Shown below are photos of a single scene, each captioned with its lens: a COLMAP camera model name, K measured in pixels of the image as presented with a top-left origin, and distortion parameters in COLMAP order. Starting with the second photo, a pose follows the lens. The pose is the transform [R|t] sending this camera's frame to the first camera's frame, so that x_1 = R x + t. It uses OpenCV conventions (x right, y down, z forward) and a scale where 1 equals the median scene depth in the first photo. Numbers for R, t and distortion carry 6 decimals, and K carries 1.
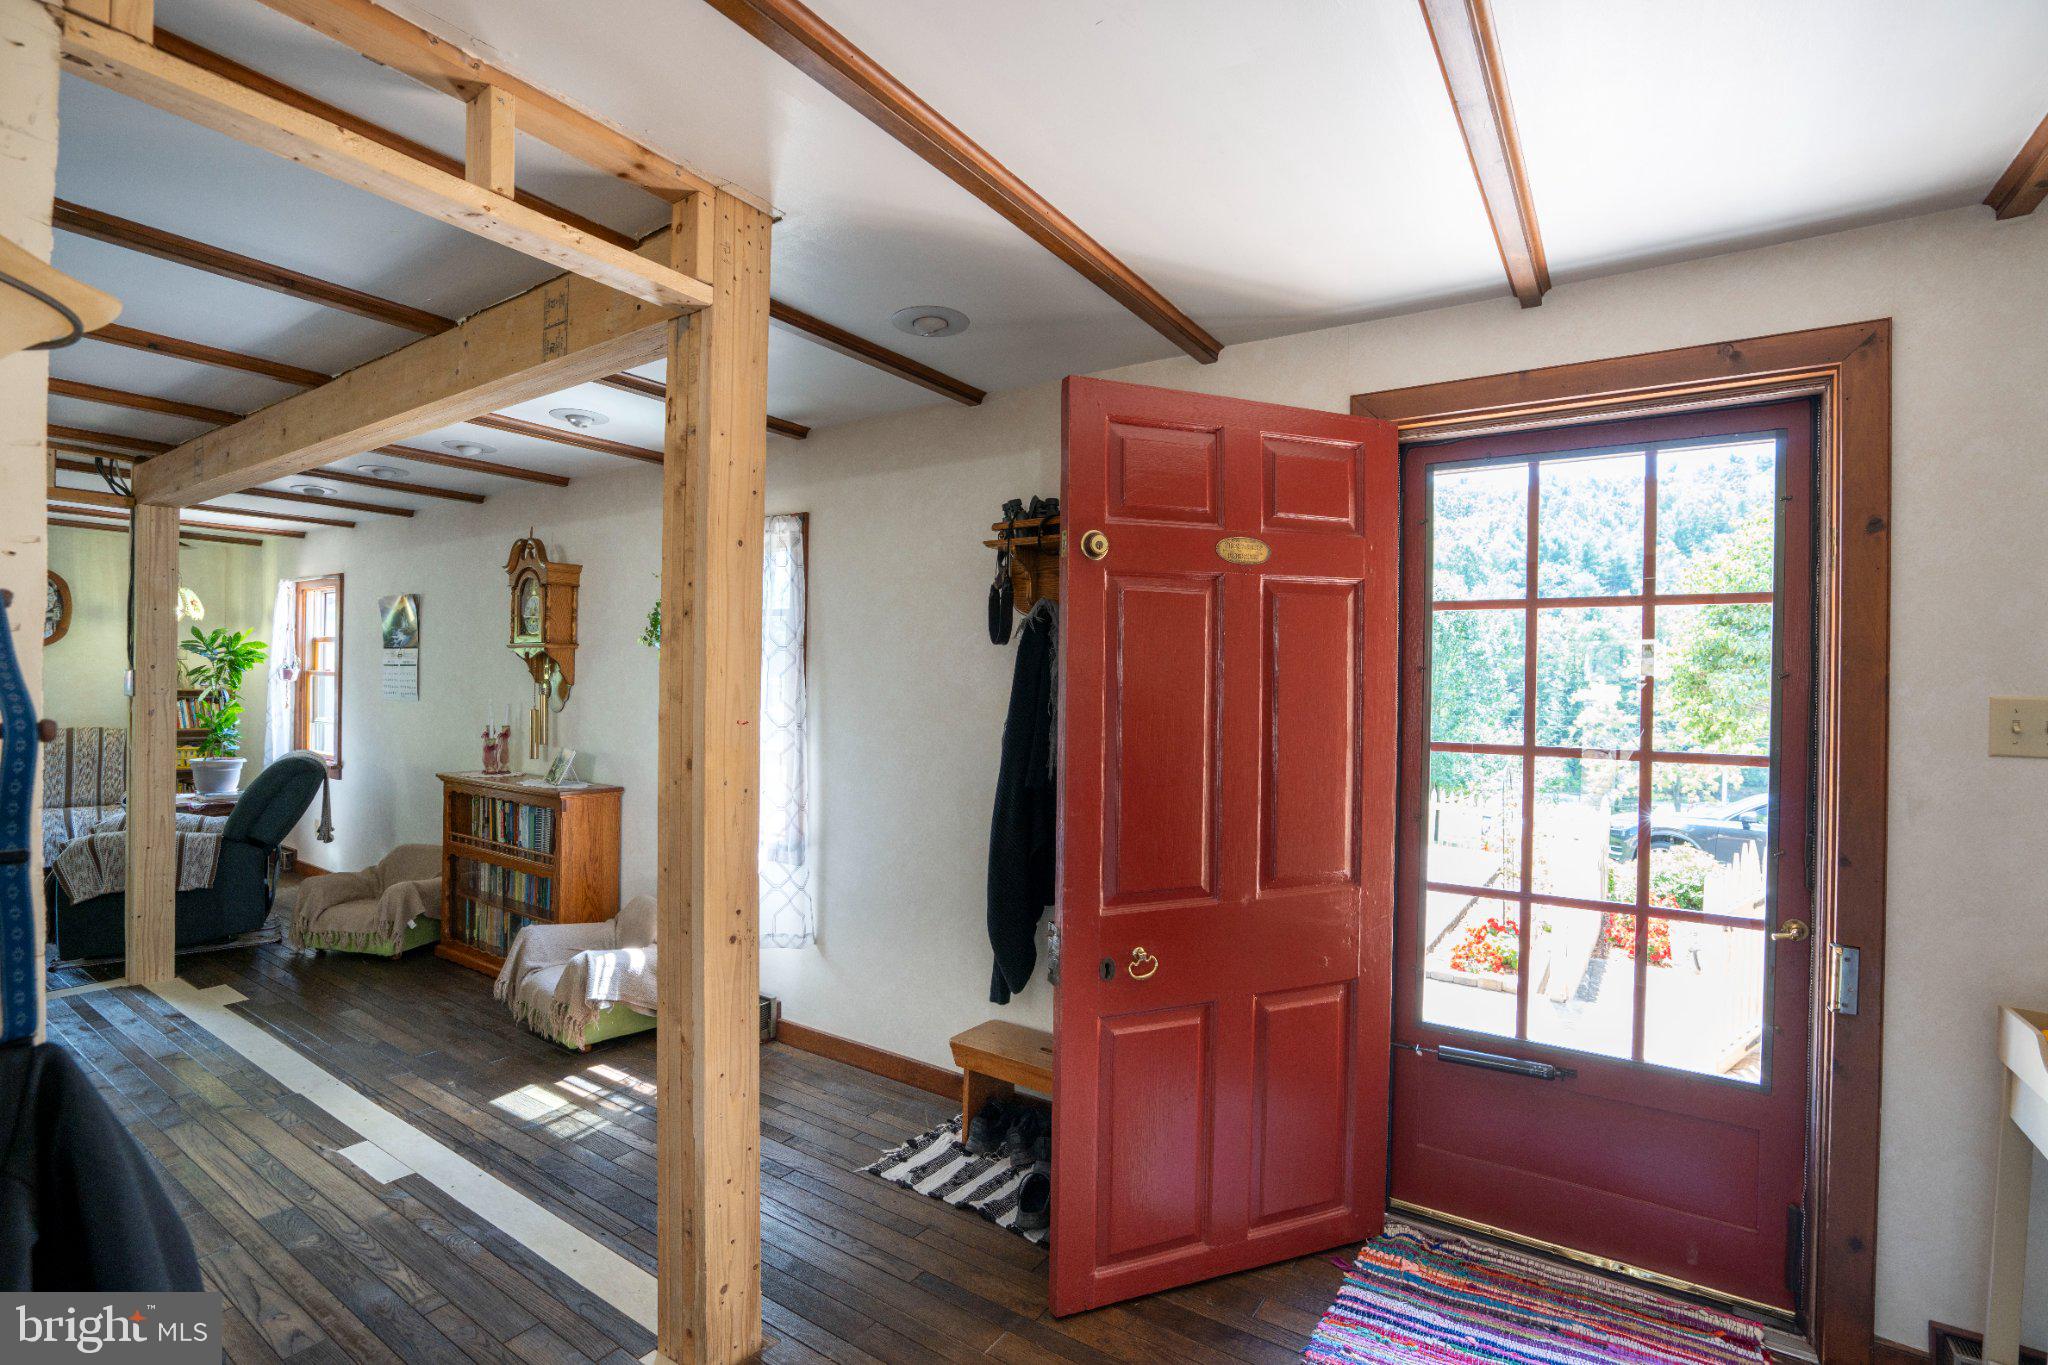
lens RADIAL K [[940.7, 0, 1018.3], [0, 940.7, 690.4], [0, 0, 1]] dist [-0.060805, 0.021775]
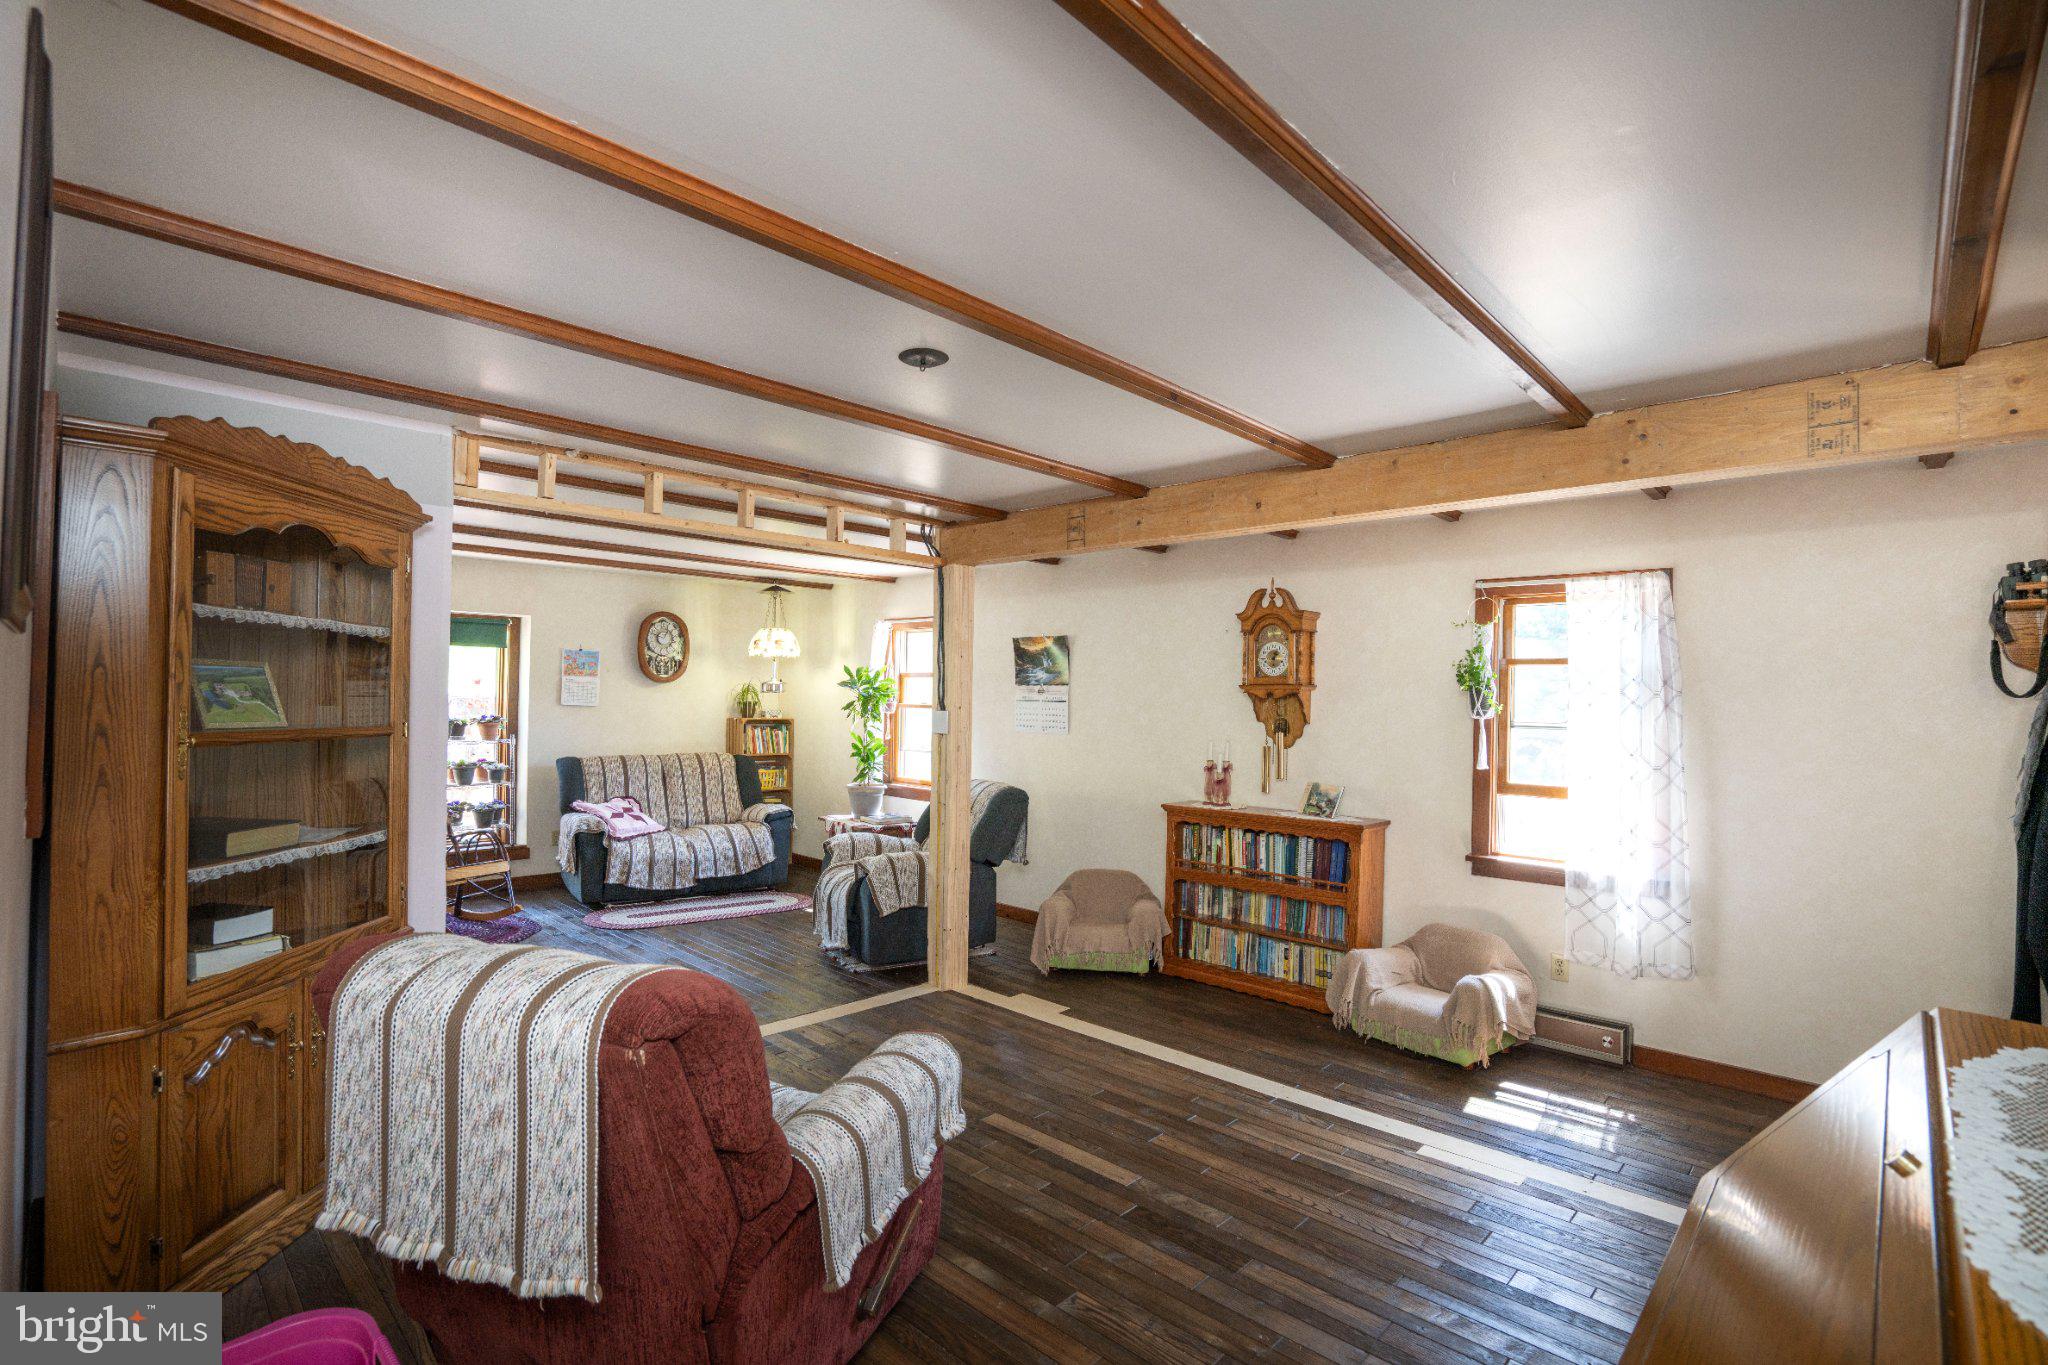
lens RADIAL K [[940.7, 0, 1018.3], [0, 940.7, 690.4], [0, 0, 1]] dist [-0.060805, 0.021775]
pose [[0.982429, -0.003946, -0.186596, -0.613058], [0.001252, 0.999893, -0.014557, -0.029219], [0.186633, 0.014068, 0.982329, -0.130738]]
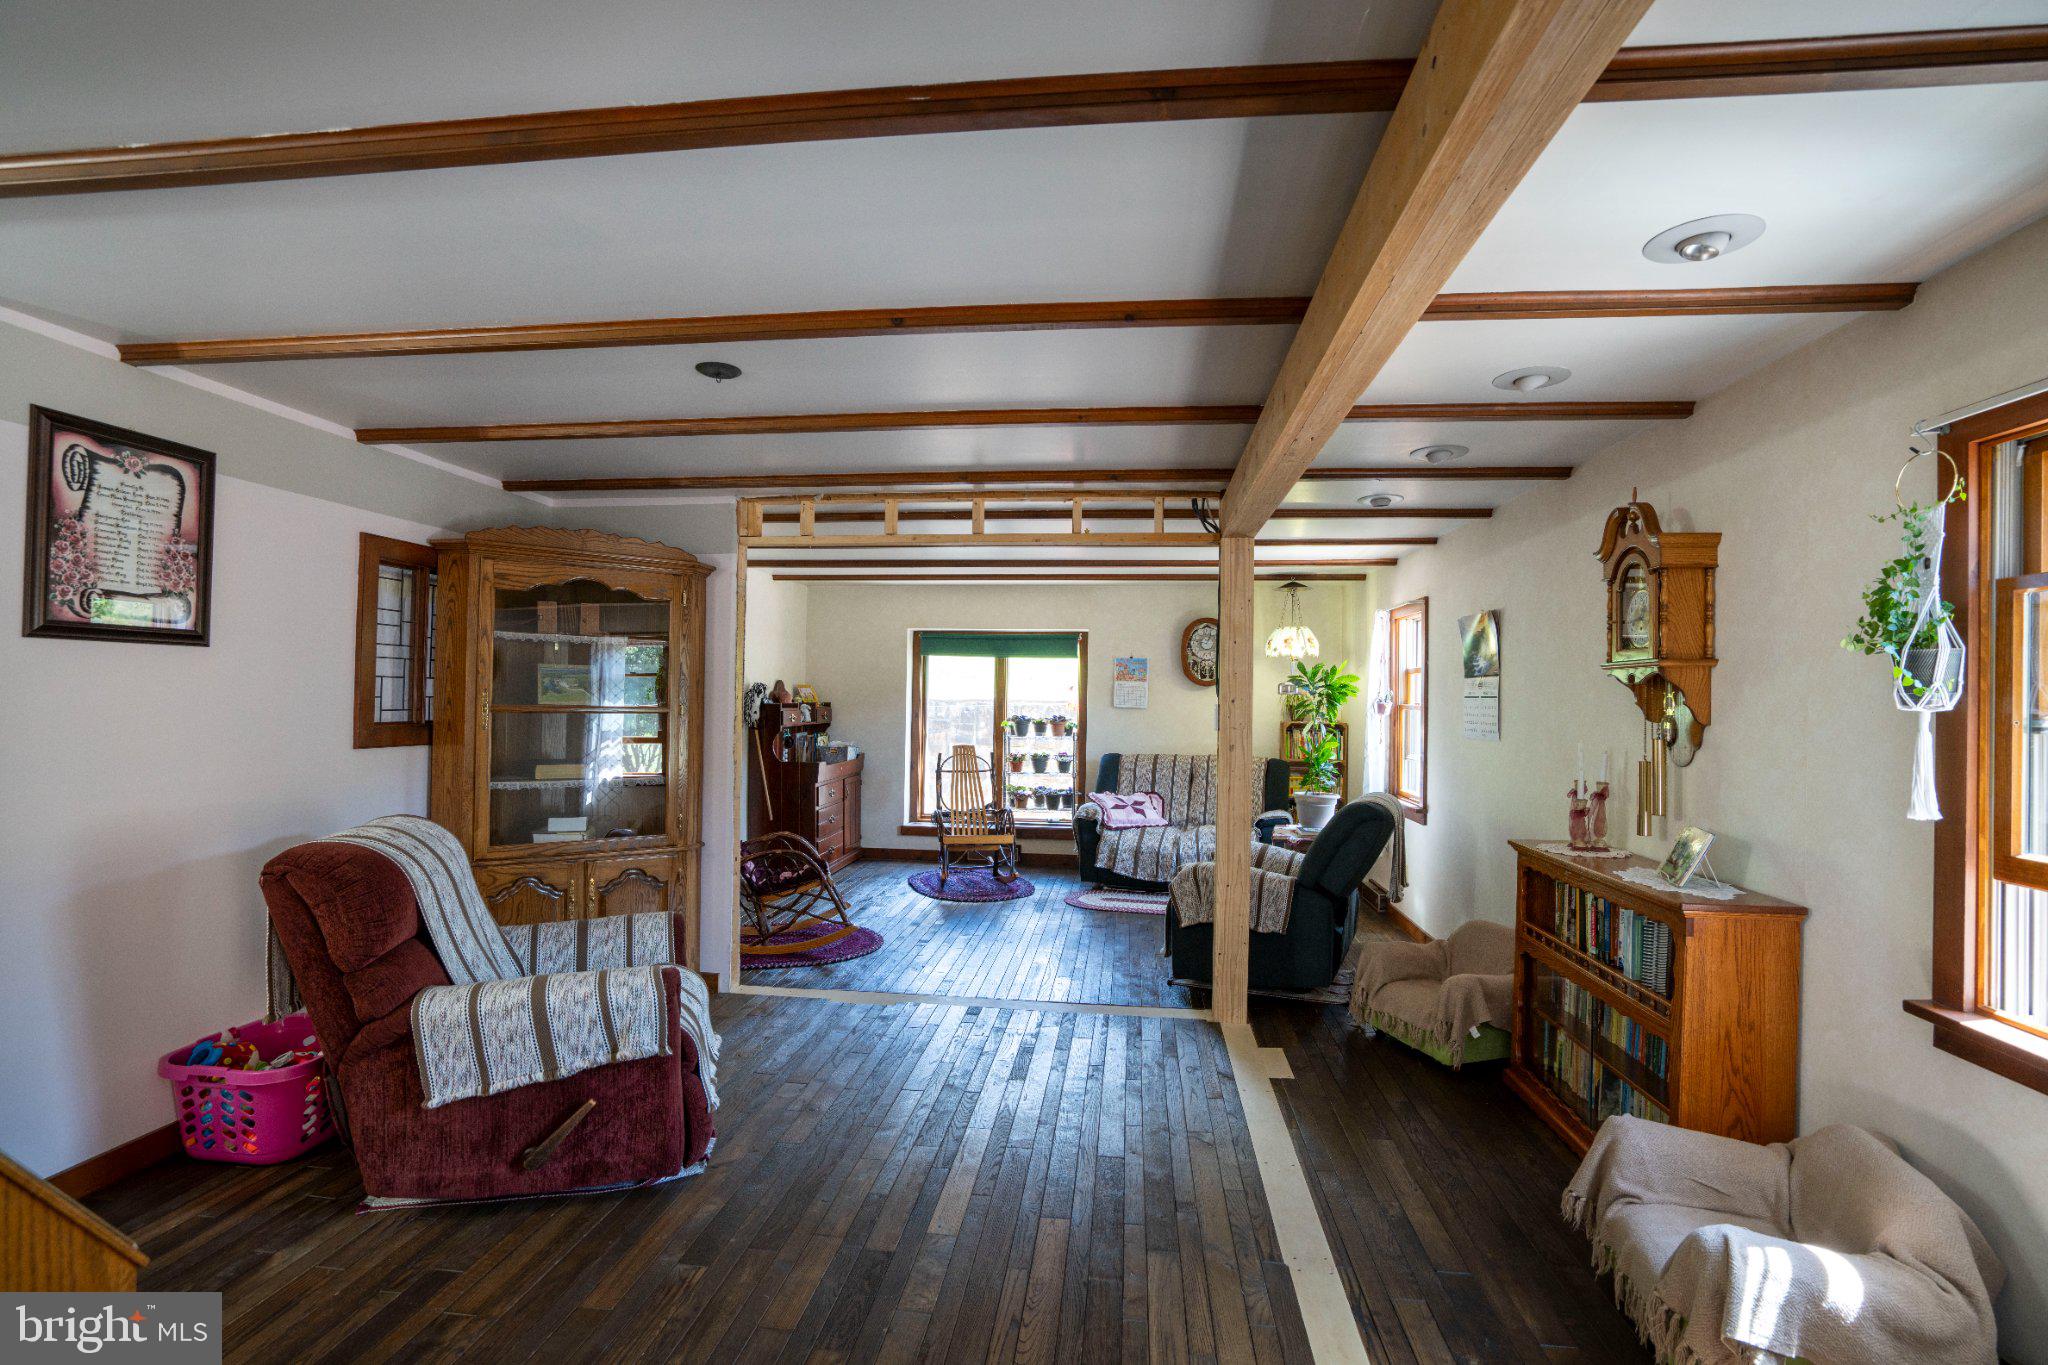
lens RADIAL K [[940.7, 0, 1018.3], [0, 940.7, 690.4], [0, 0, 1]] dist [-0.060805, 0.021775]
pose [[0.452342, -0.020695, -0.891604, -0.139521], [-0.009614, 0.999559, -0.028078, -0.007278], [0.891793, 0.021273, 0.451944, 0.305198]]
